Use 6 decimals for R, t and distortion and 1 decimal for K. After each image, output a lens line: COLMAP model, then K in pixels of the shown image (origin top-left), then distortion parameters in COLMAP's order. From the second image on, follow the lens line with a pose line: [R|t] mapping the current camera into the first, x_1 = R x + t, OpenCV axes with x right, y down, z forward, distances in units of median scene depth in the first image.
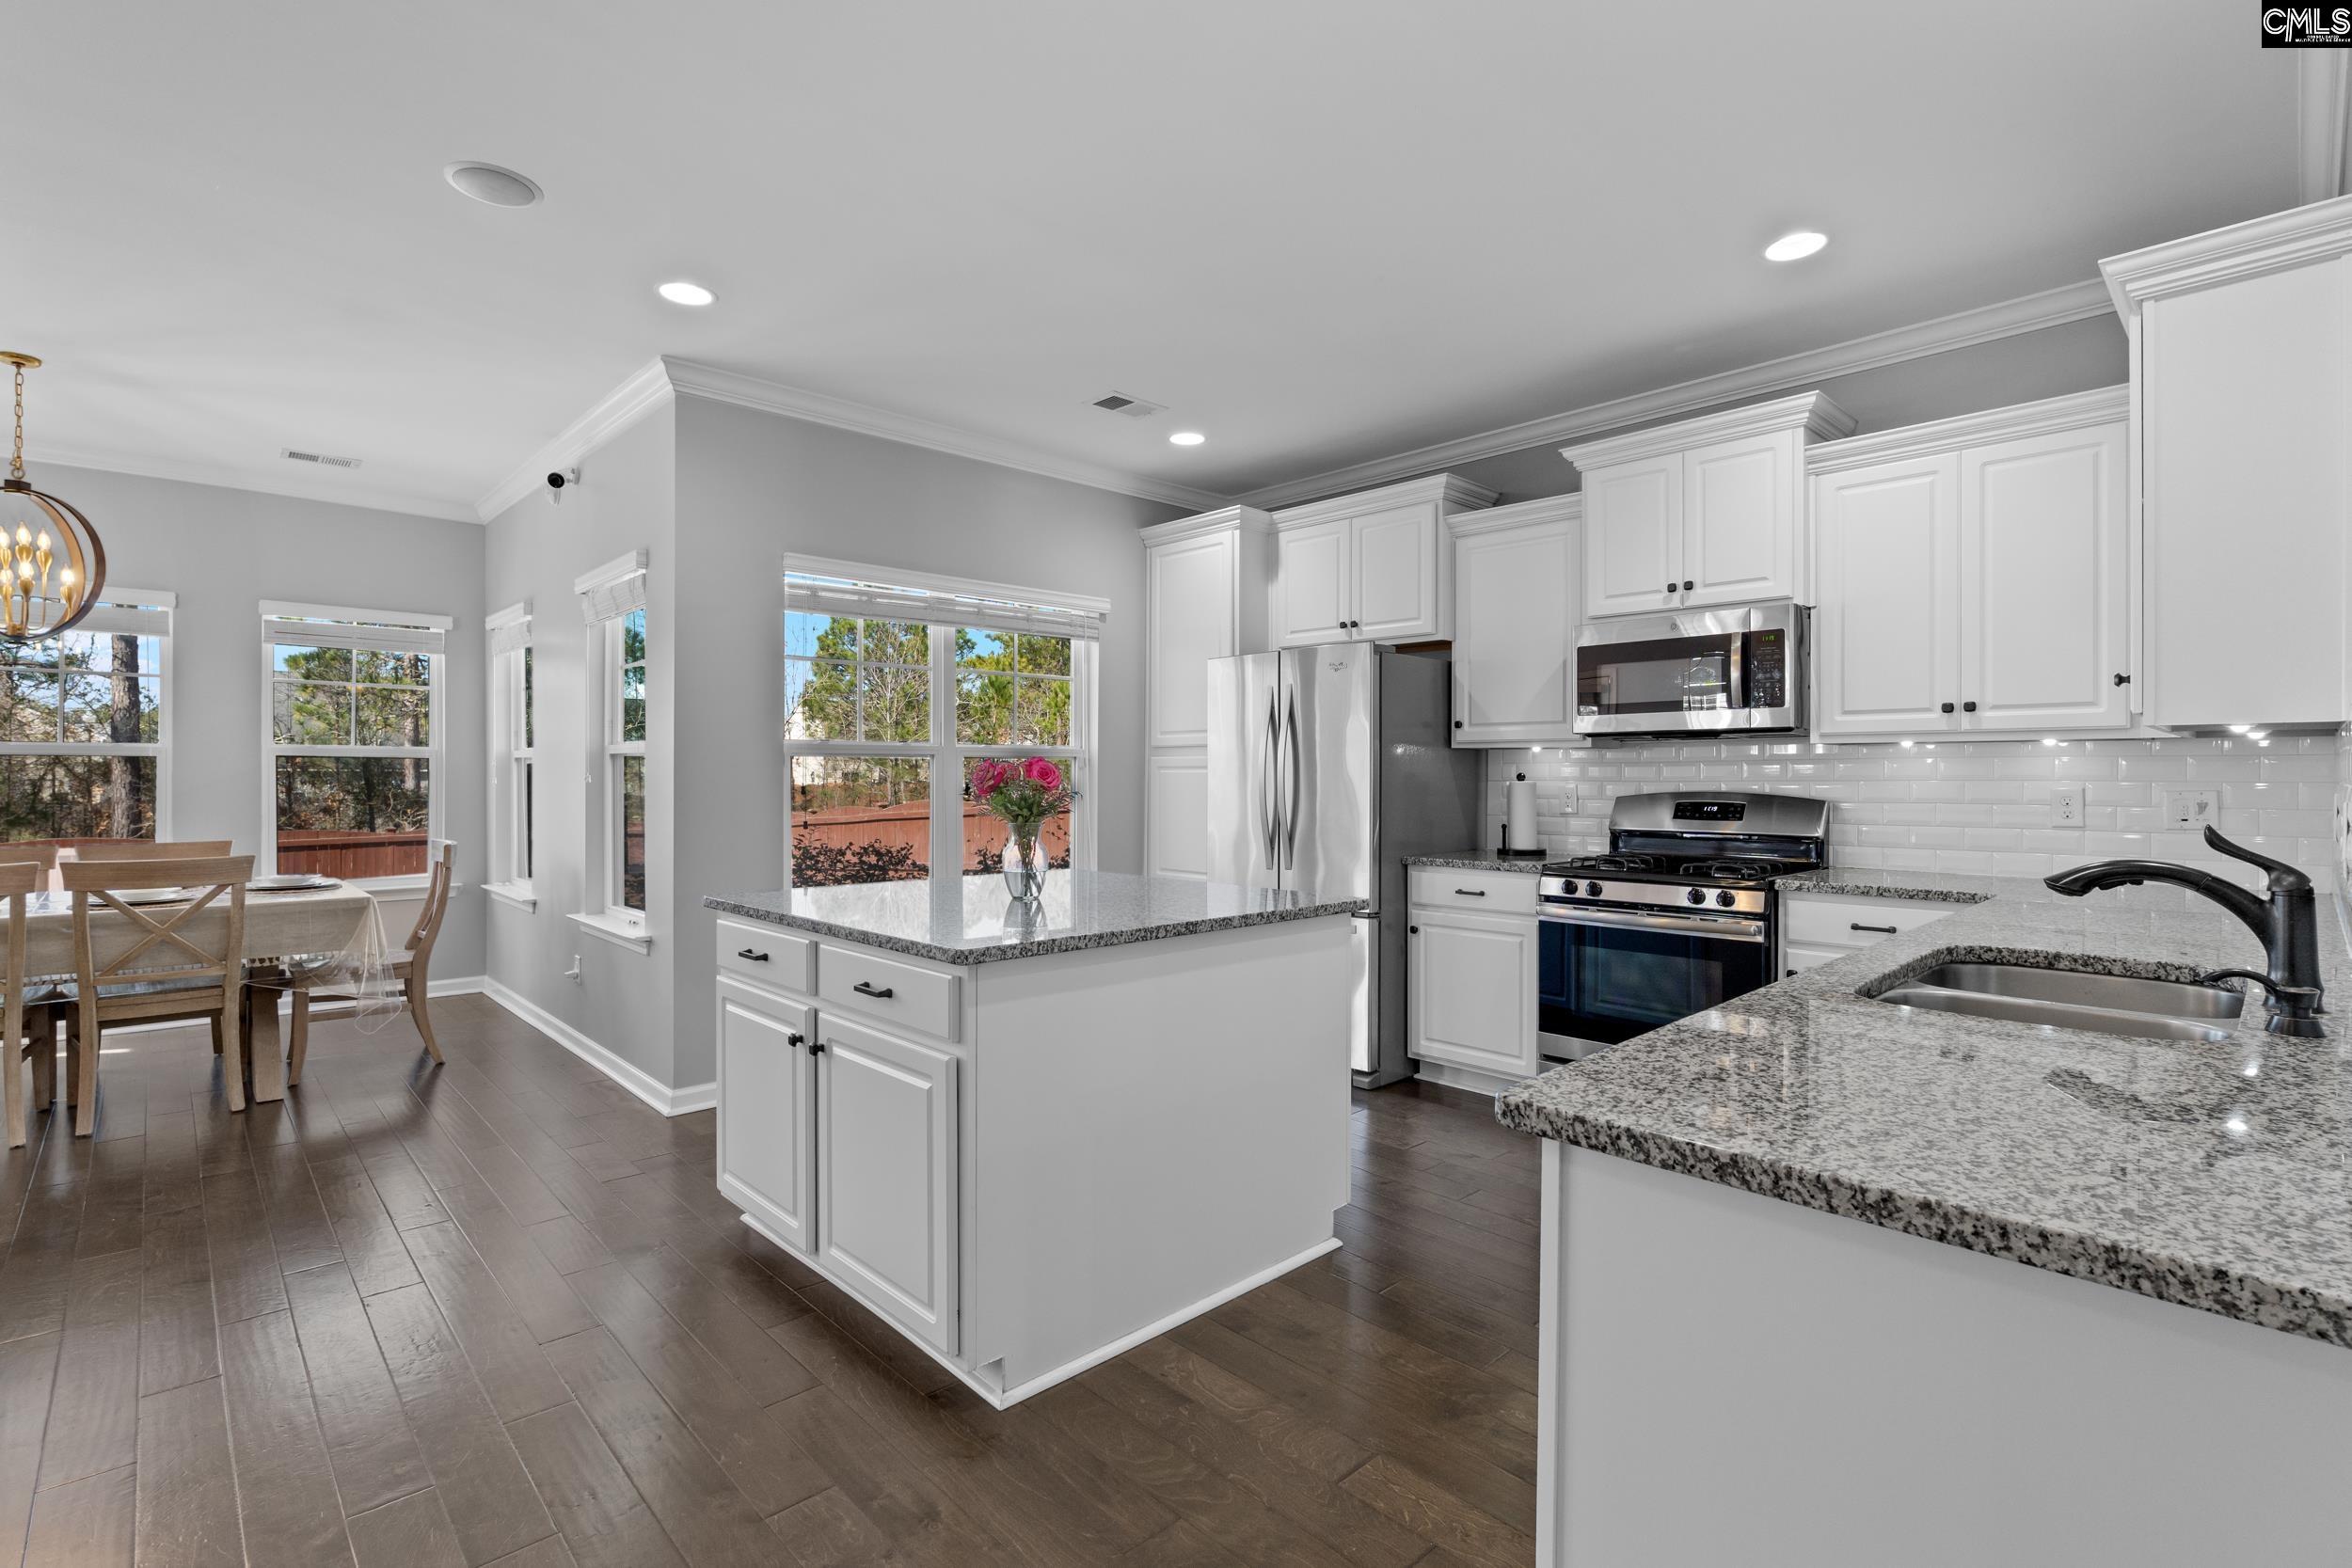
lens RADIAL K [[1082.7, 0, 1186.8], [0, 1082.7, 776.4], [0, 0, 1]] dist [-0.007197, 0.002071]
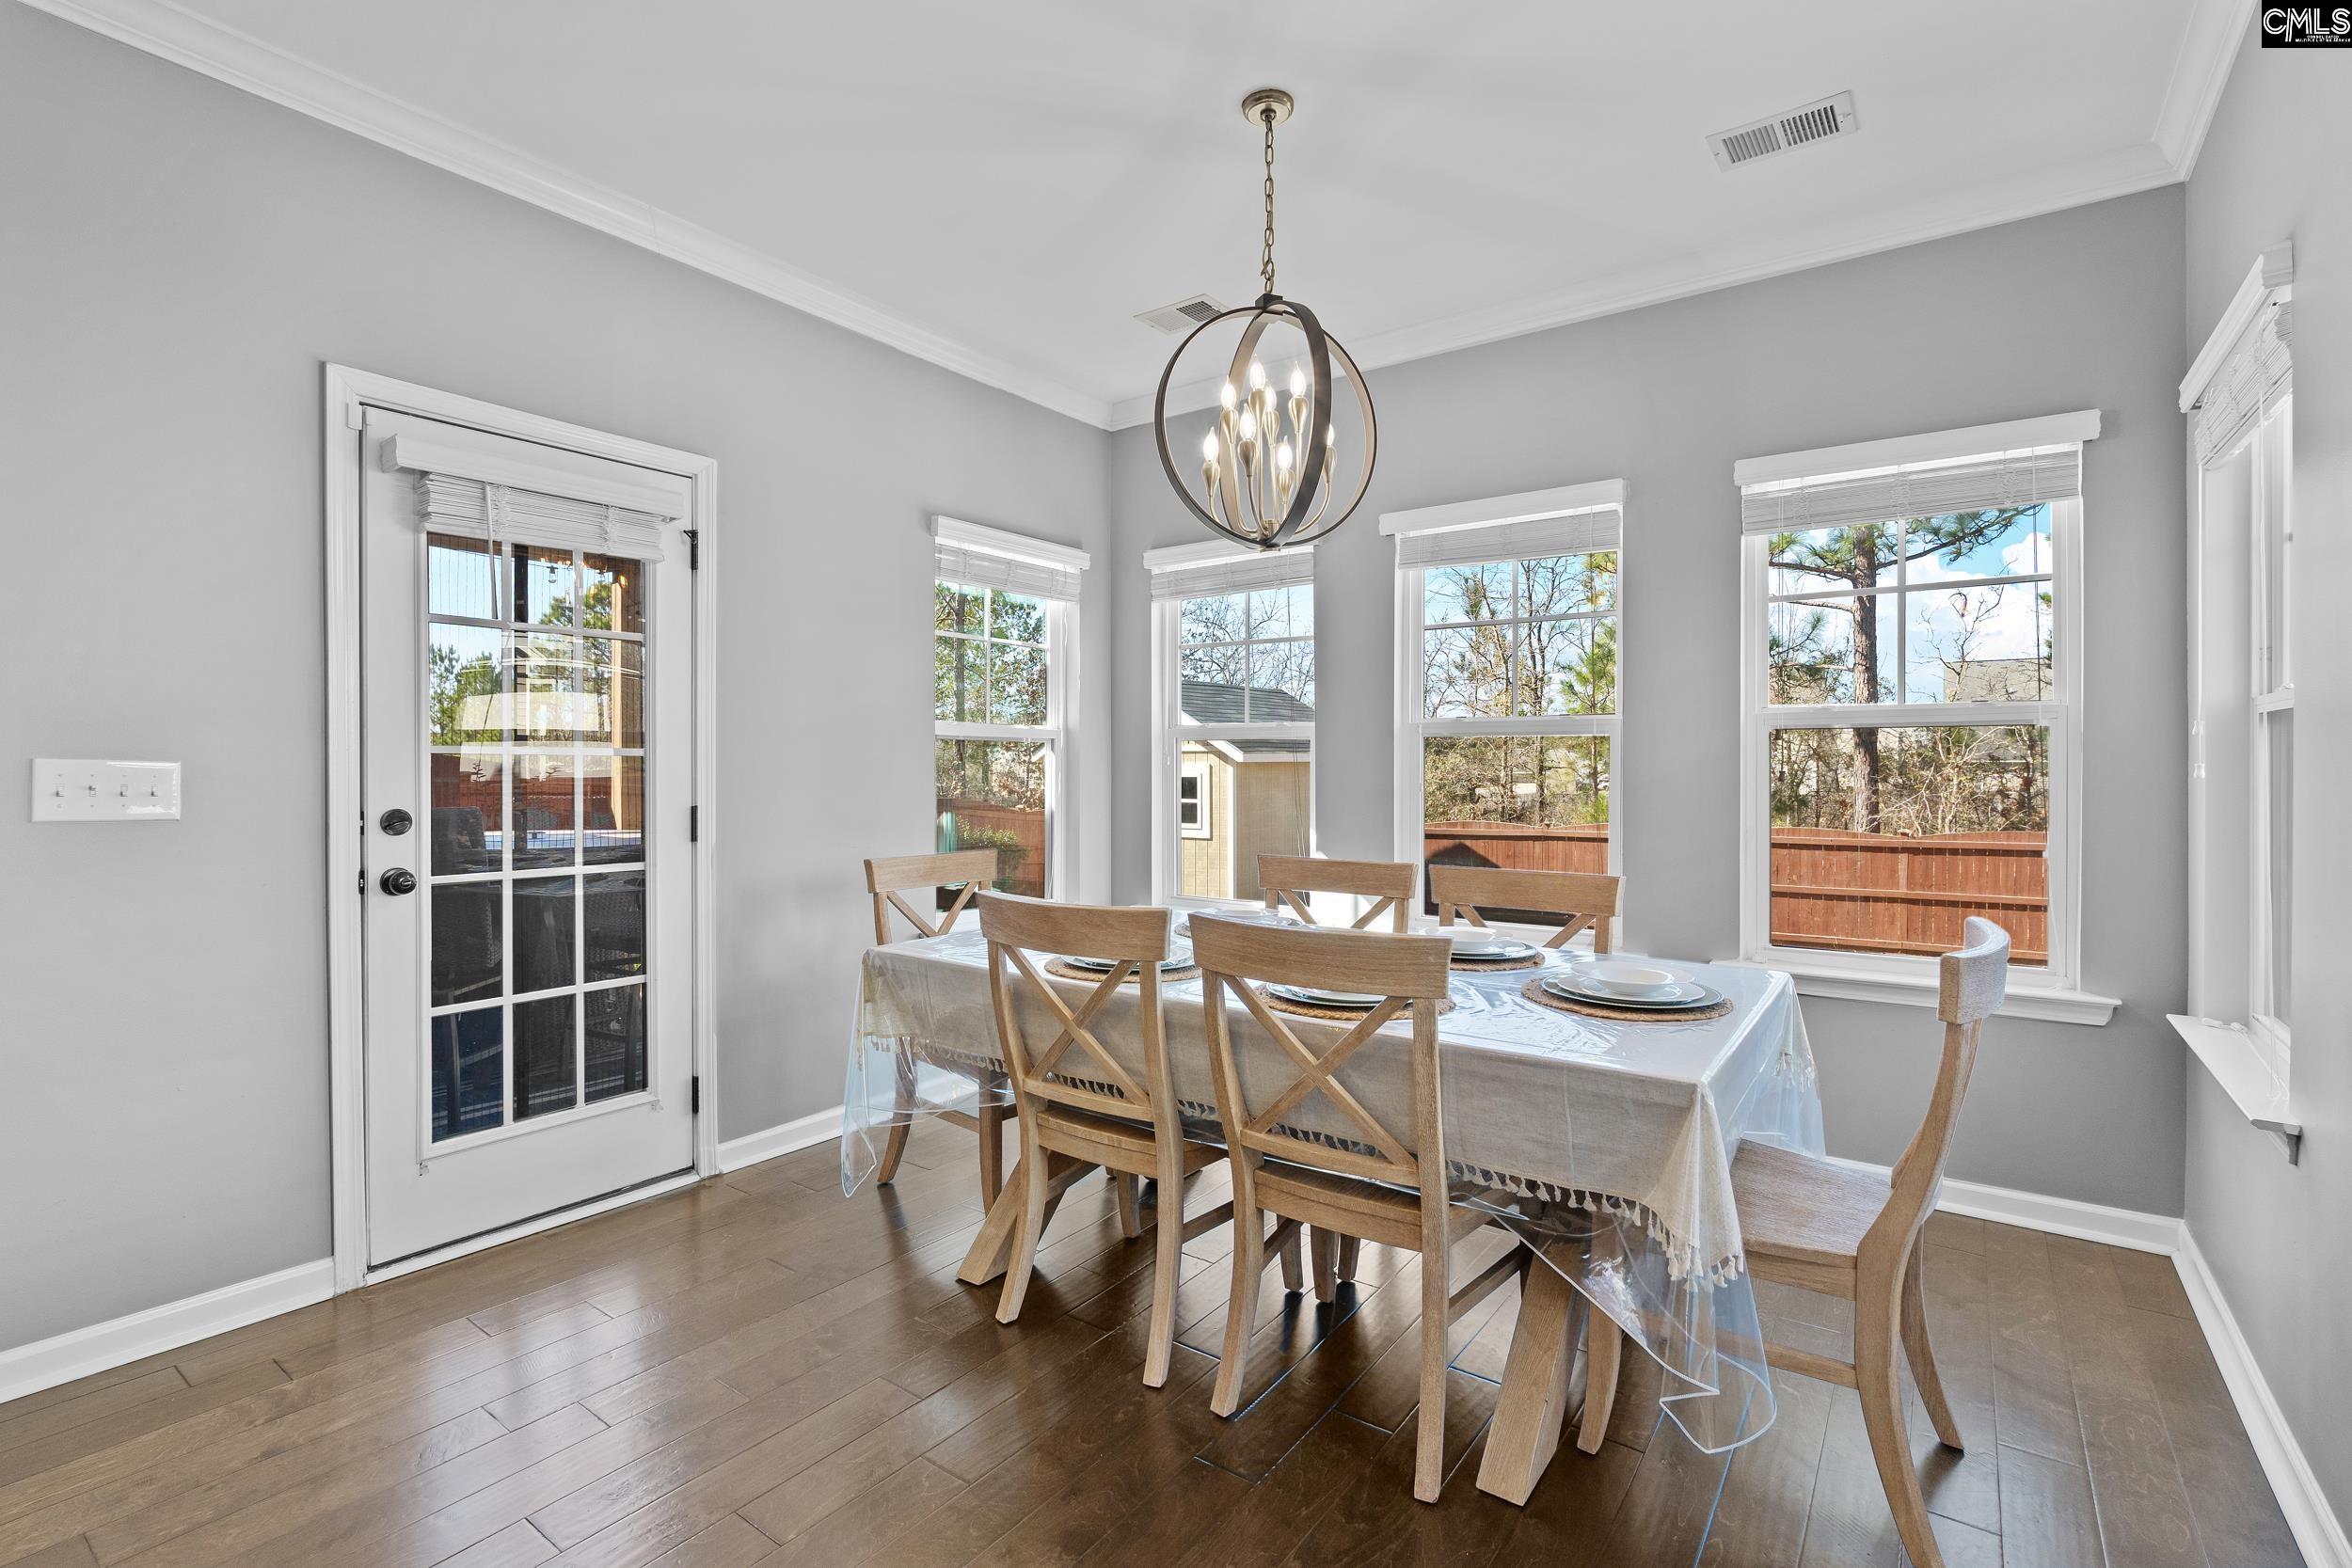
lens RADIAL K [[1082.7, 0, 1173.8], [0, 1082.7, 780.8], [0, 0, 1]] dist [-0.007197, 0.002071]
pose [[0.178807, 0.009005, -0.983843, -0.397323], [0.003376, 0.999947, 0.009766, 0.002762], [0.983878, -0.005068, 0.178767, 0.701405]]
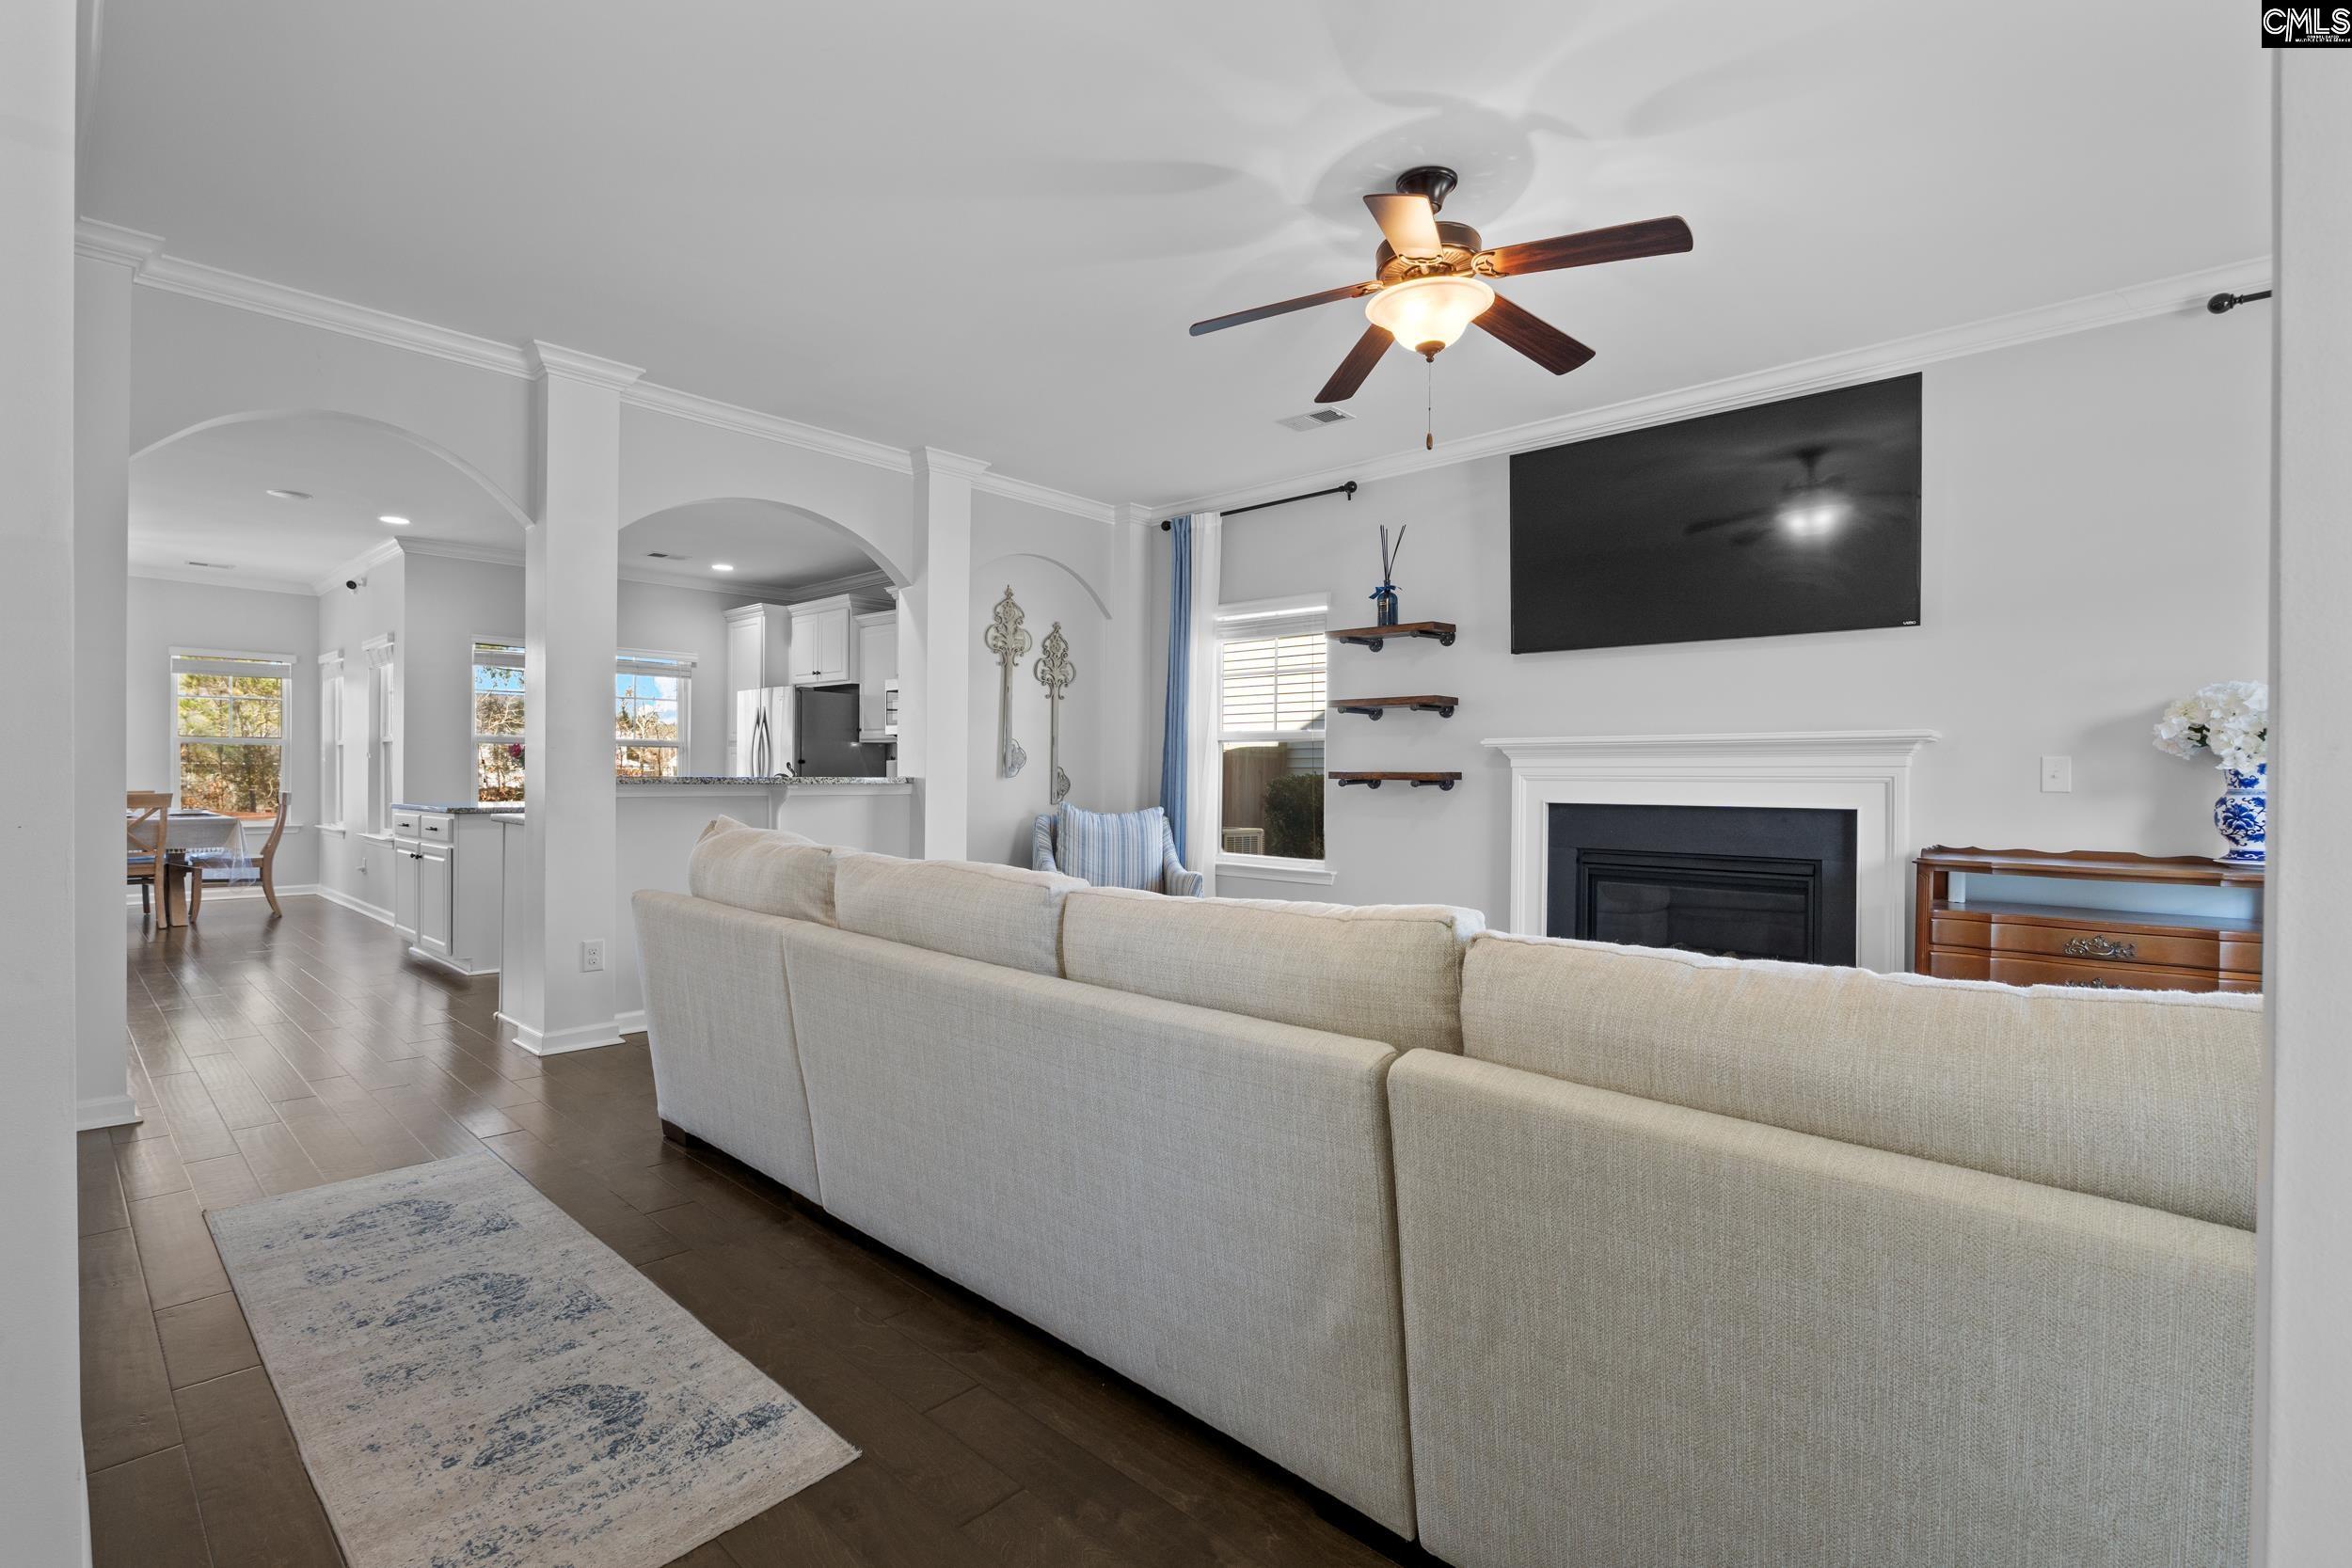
lens RADIAL K [[1082.7, 0, 1179.5], [0, 1082.7, 783.3], [0, 0, 1]] dist [-0.007197, 0.002071]
pose [[0.998202, 0.006920, 0.059537, 0.678928], [-0.007203, 0.999964, 0.004547, 0.030364], [-0.059503, -0.004968, 0.998216, -0.857738]]
